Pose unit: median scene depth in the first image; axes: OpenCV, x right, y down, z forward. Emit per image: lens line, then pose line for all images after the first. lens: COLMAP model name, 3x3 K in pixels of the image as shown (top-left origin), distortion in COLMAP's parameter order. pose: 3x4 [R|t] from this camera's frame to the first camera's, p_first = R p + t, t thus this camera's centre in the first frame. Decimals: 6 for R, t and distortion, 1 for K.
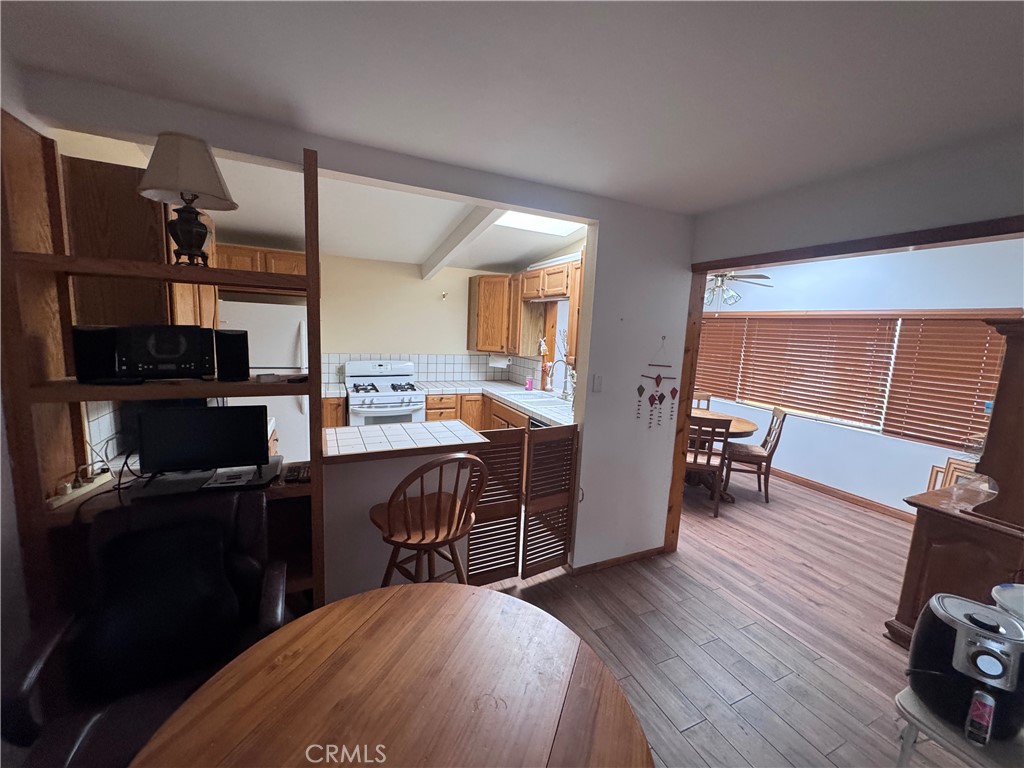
lens RADIAL K [[405.1, 0, 513.2], [0, 405.1, 381.8], [0, 0, 1]] dist [0.000055, -0.000177]
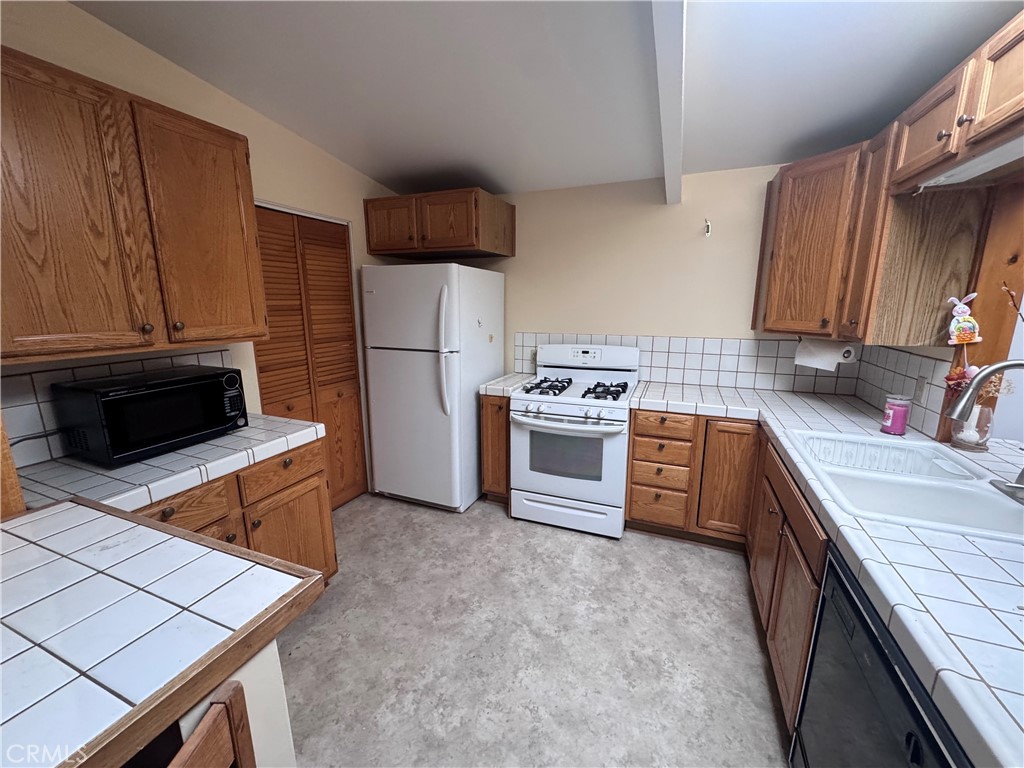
lens RADIAL K [[405.1, 0, 511.7], [0, 405.1, 380.5], [0, 0, 1]] dist [0.000055, -0.000177]
pose [[0.677590, 0.096330, -0.729104, 0.070901], [-0.067052, 0.995347, 0.069192, -0.032679], [0.732377, 0.002004, 0.680897, 0.473376]]
